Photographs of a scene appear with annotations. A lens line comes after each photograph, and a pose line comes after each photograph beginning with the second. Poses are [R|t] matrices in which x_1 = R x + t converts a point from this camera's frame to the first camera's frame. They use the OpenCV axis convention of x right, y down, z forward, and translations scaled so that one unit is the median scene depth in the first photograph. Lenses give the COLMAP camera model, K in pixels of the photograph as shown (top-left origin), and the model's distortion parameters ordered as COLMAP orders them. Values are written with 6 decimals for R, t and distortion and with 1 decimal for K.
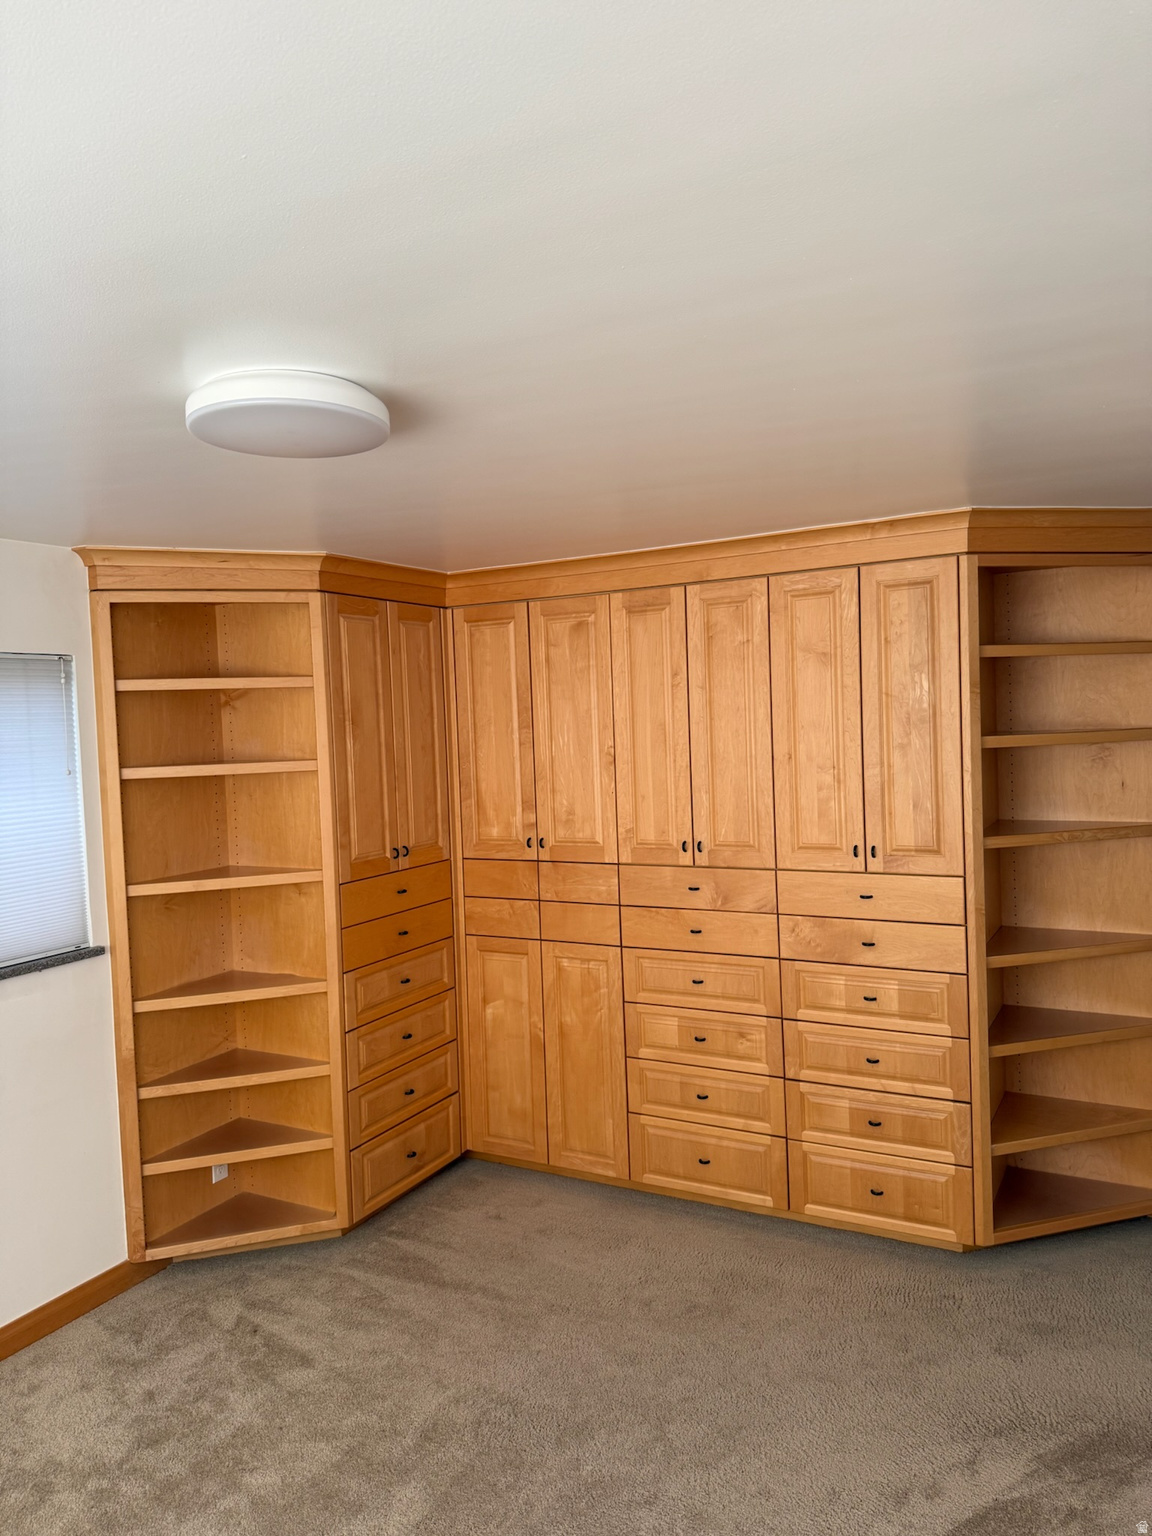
lens RADIAL K [[1072.9, 0, 585.0], [0, 1072.9, 766.7], [0, 0, 1]] dist [0.110718, -0.173600]
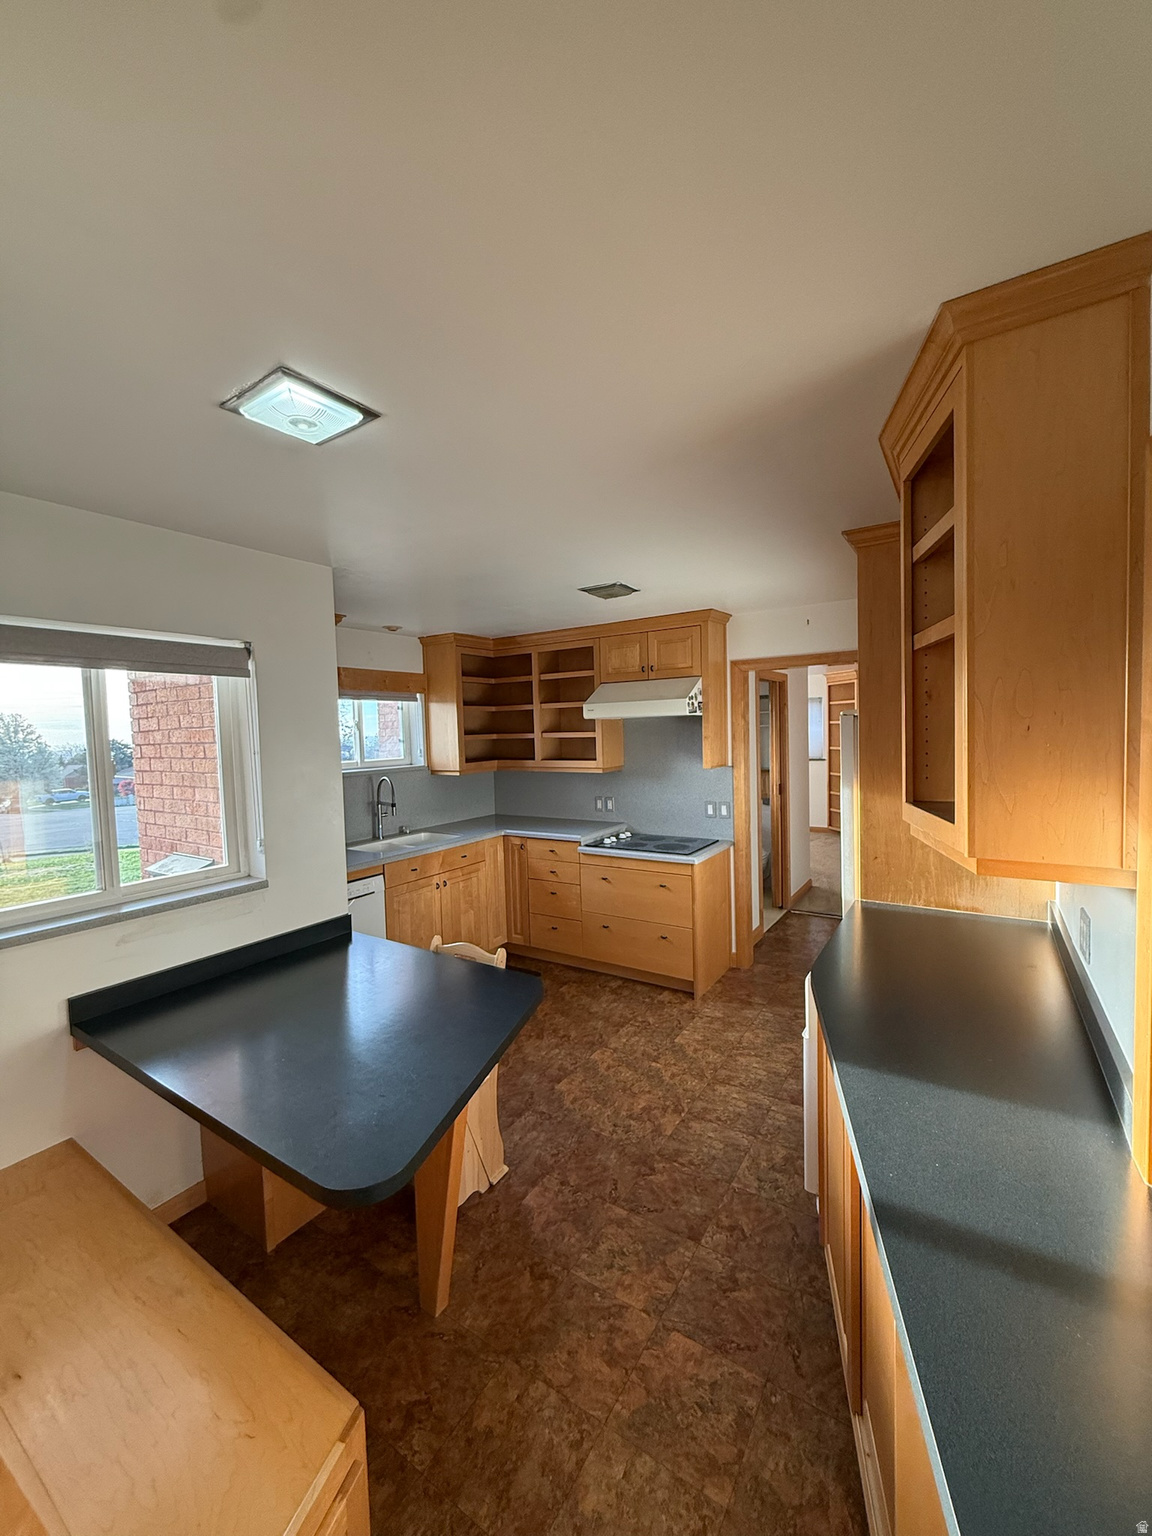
lens RADIAL K [[611.9, 0, 575.6], [0, 611.9, 758.8], [0, 0, 1]] dist [0.001451, 0.000055]
pose [[-0.093747, 0.087597, -0.991735, 2.119254], [-0.005536, 0.996061, 0.088502, -0.059099], [0.995581, 0.013787, -0.092893, 0.165153]]
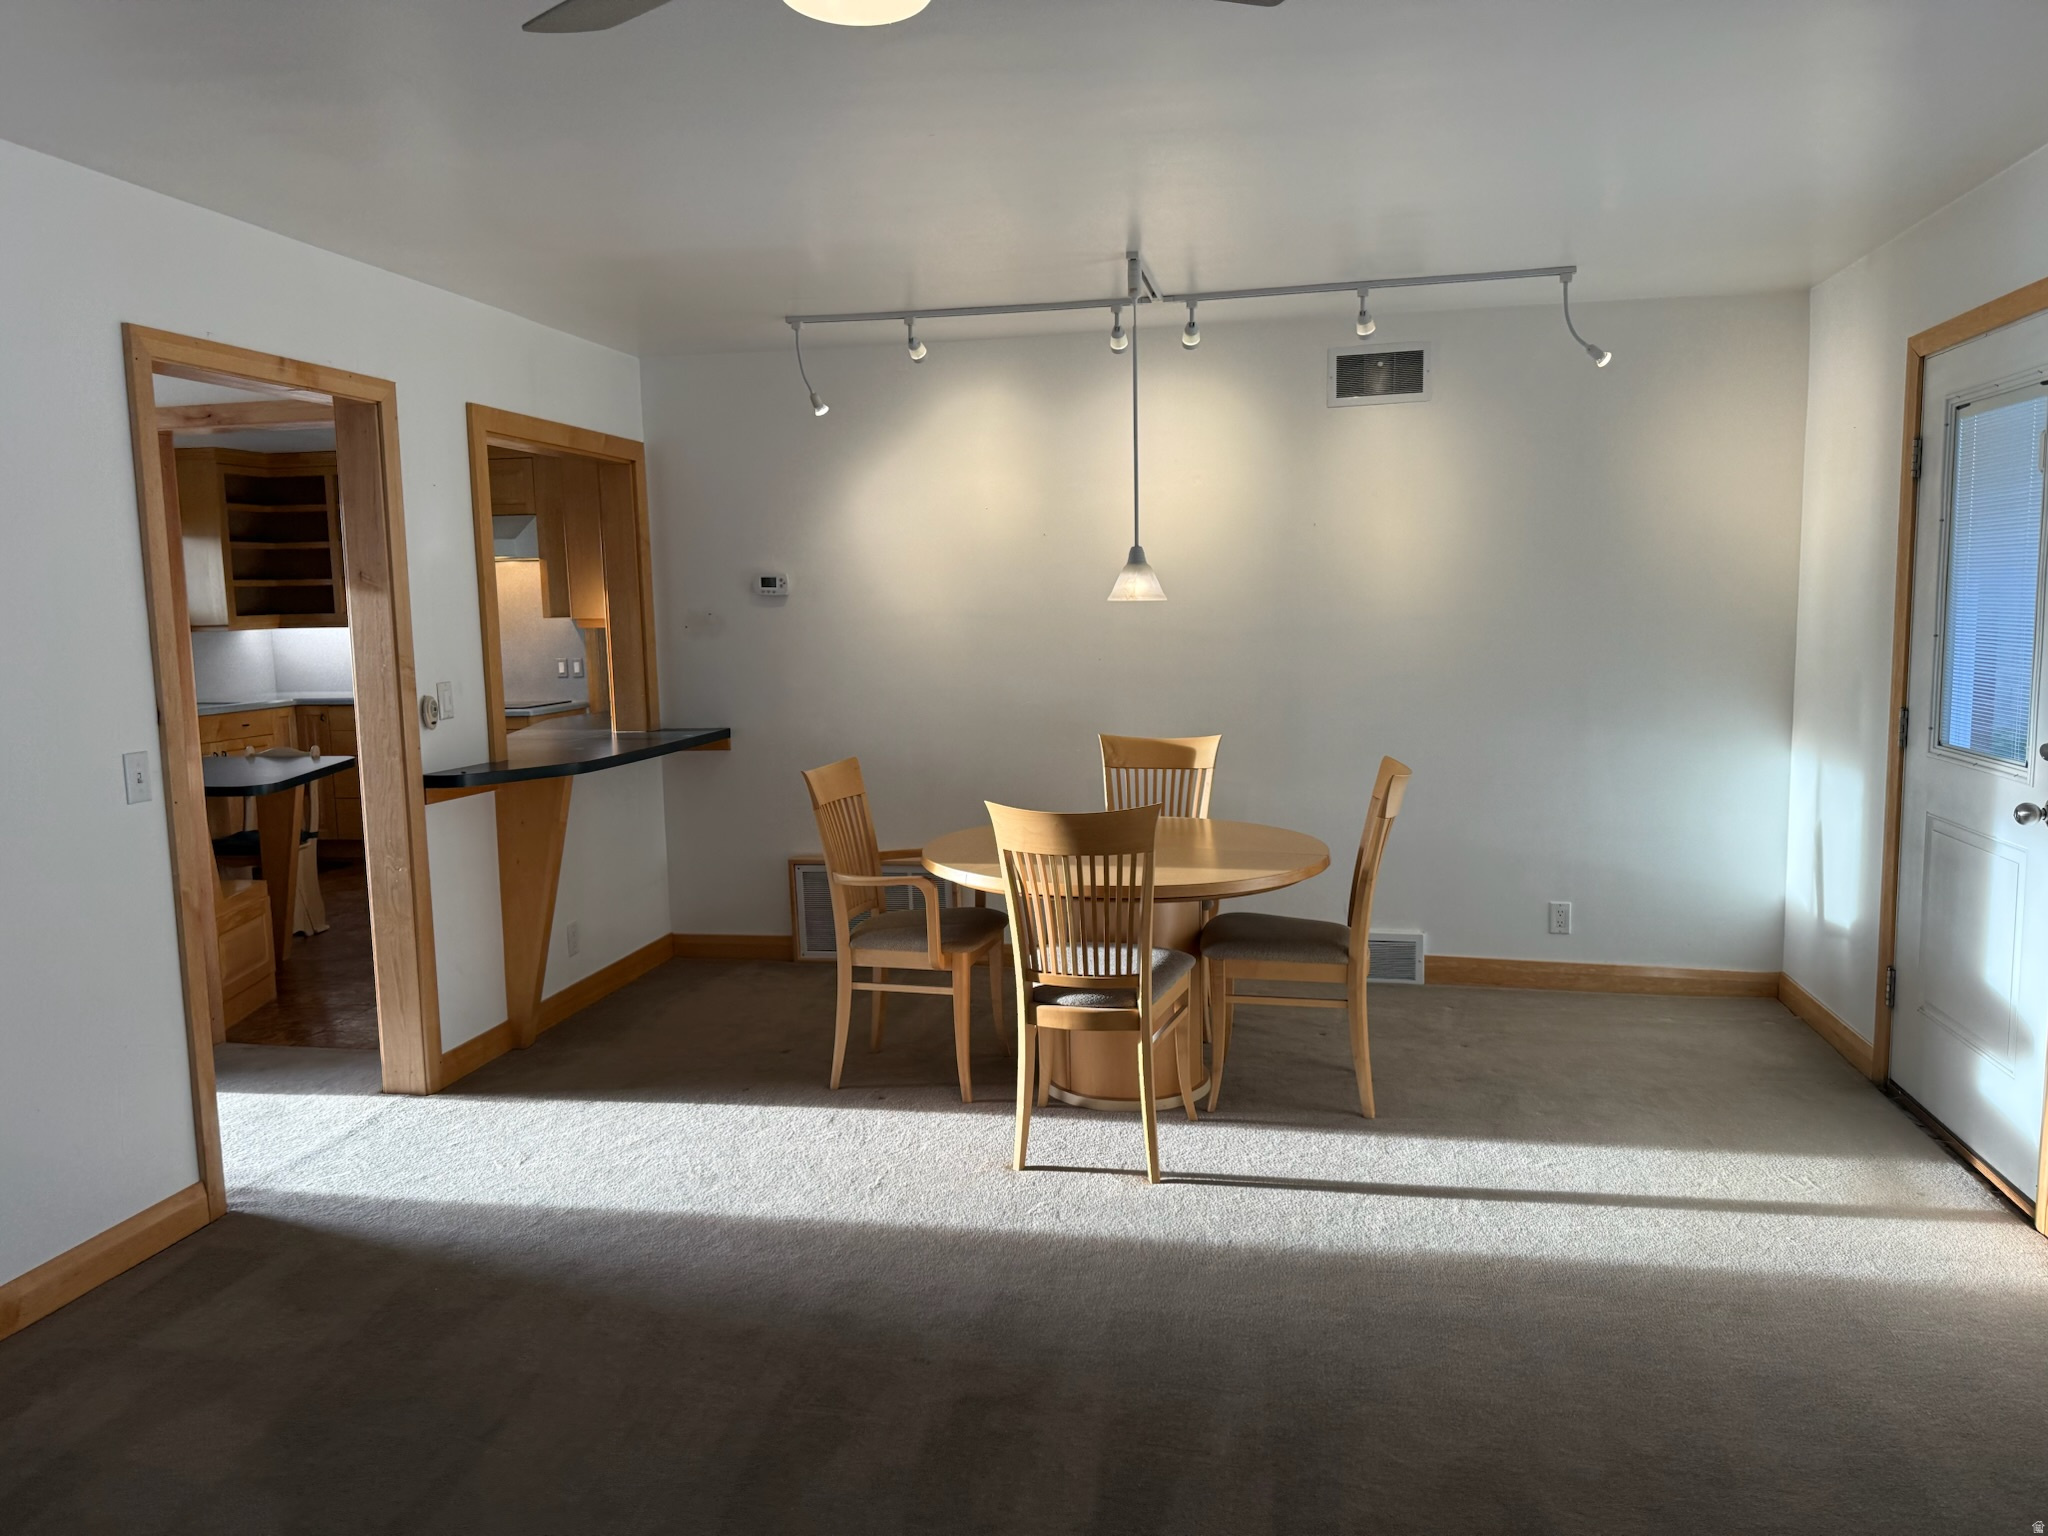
lens RADIAL K [[1430.6, 0, 1013.9], [0, 1430.6, 766.1], [0, 0, 1]] dist [0.110718, -0.173600]
pose [[0.280217, 0.147598, -0.948522, 3.450453], [-0.024776, 0.988891, 0.146560, -0.071450], [0.959617, -0.017568, 0.280761, 0.353949]]
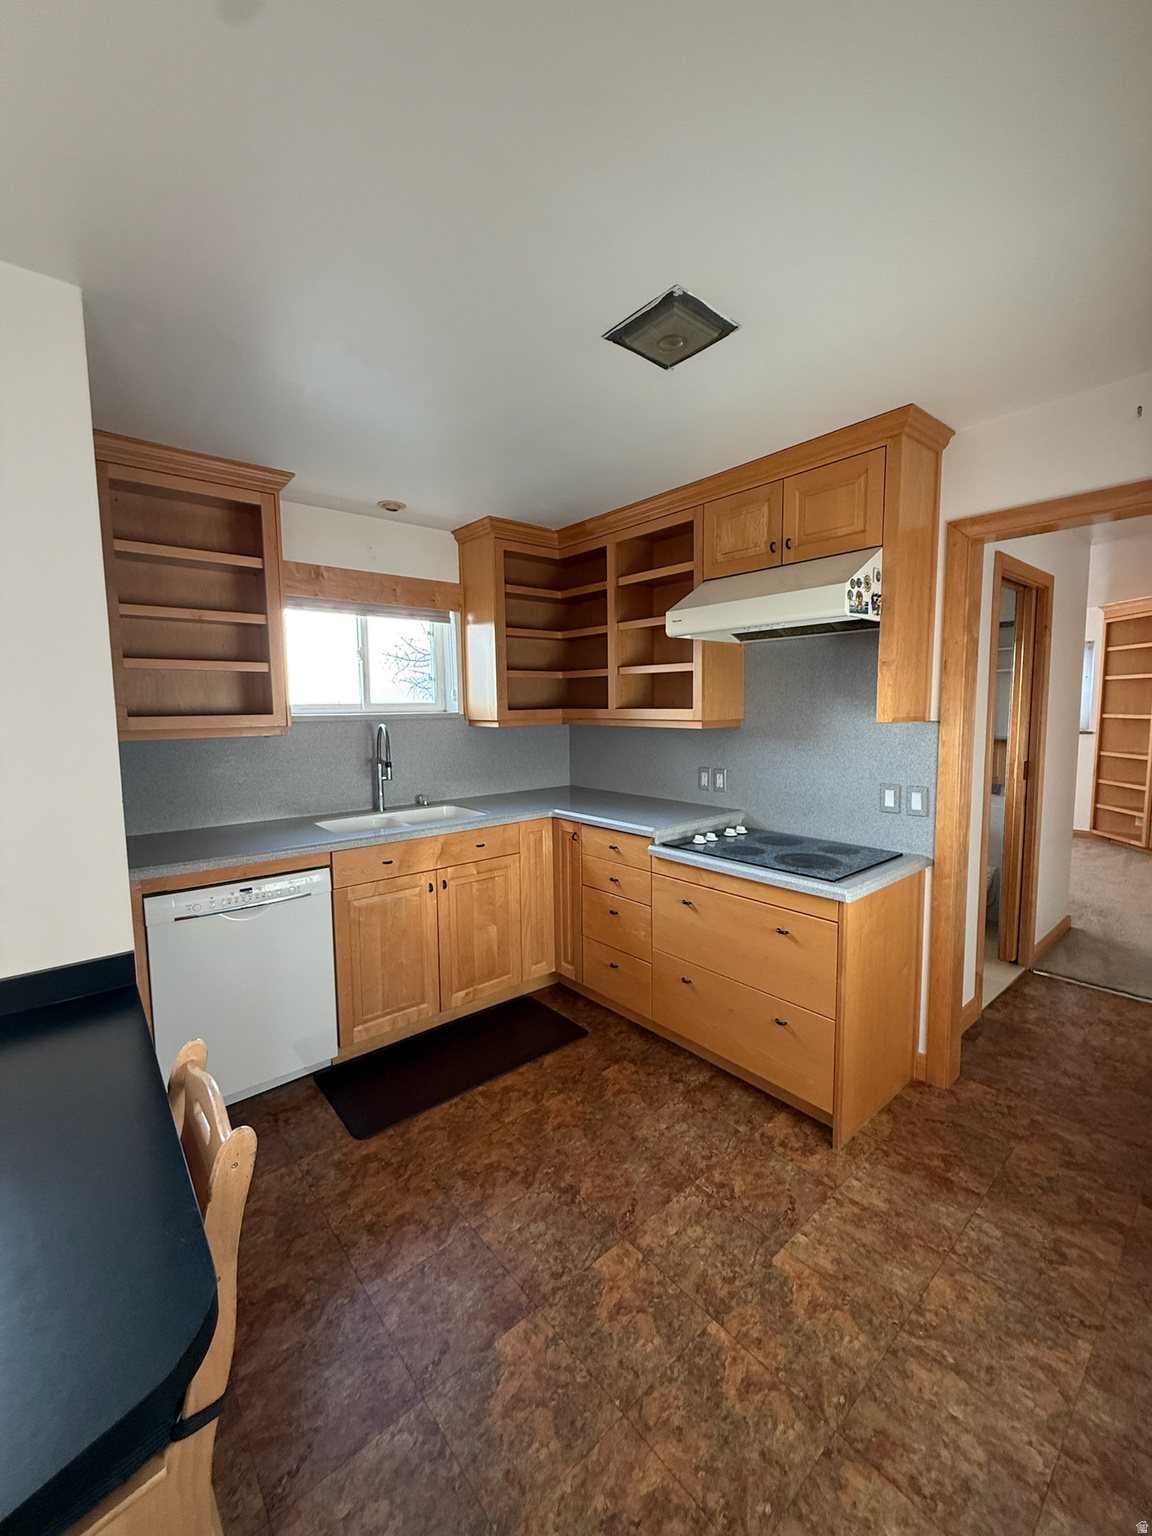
lens RADIAL K [[611.9, 0, 575.6], [0, 611.9, 758.8], [0, 0, 1]] dist [0.001451, 0.000055]
pose [[-0.373437, 0.124911, -0.919207, 1.684494], [-0.009868, 0.990302, 0.138581, 0.007127], [0.927603, 0.060822, -0.368583, 0.238531]]
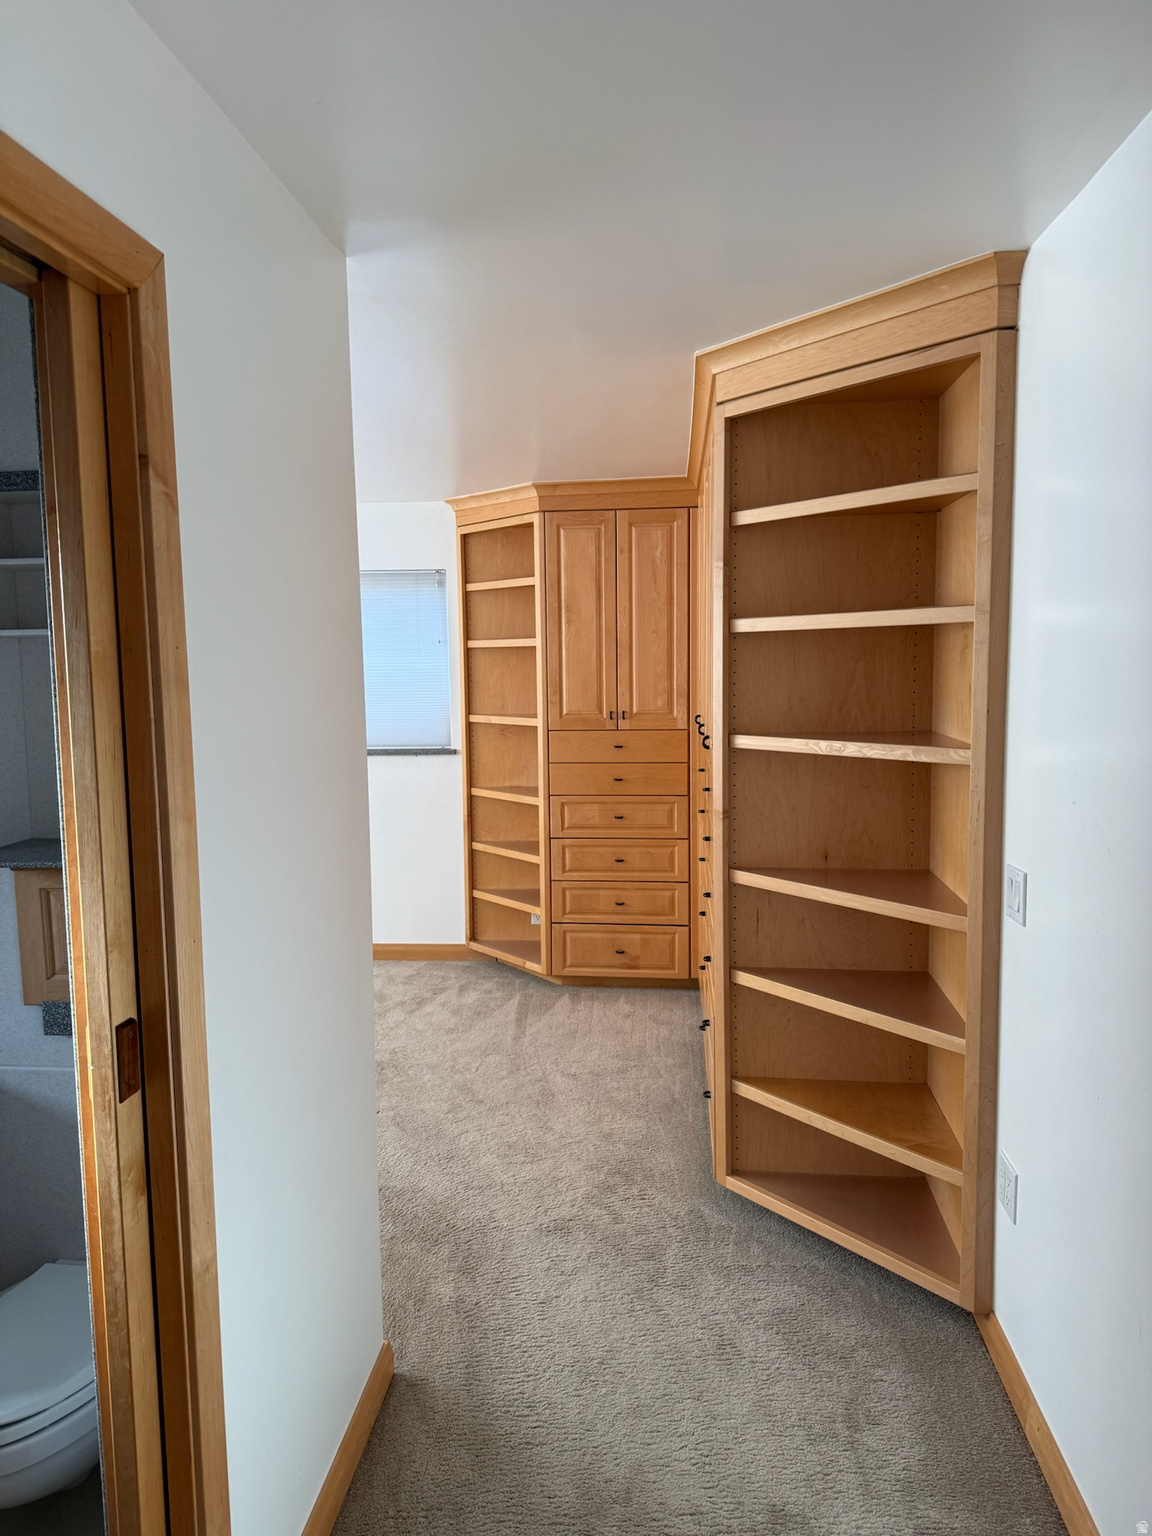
lens RADIAL K [[1072.9, 0, 585.0], [0, 1072.9, 766.7], [0, 0, 1]] dist [0.110718, -0.173600]
pose [[0.388948, 0.126101, -0.912588, 1.031639], [-0.037486, 0.991934, 0.121088, -0.011607], [0.920497, -0.012888, 0.390538, 0.512288]]
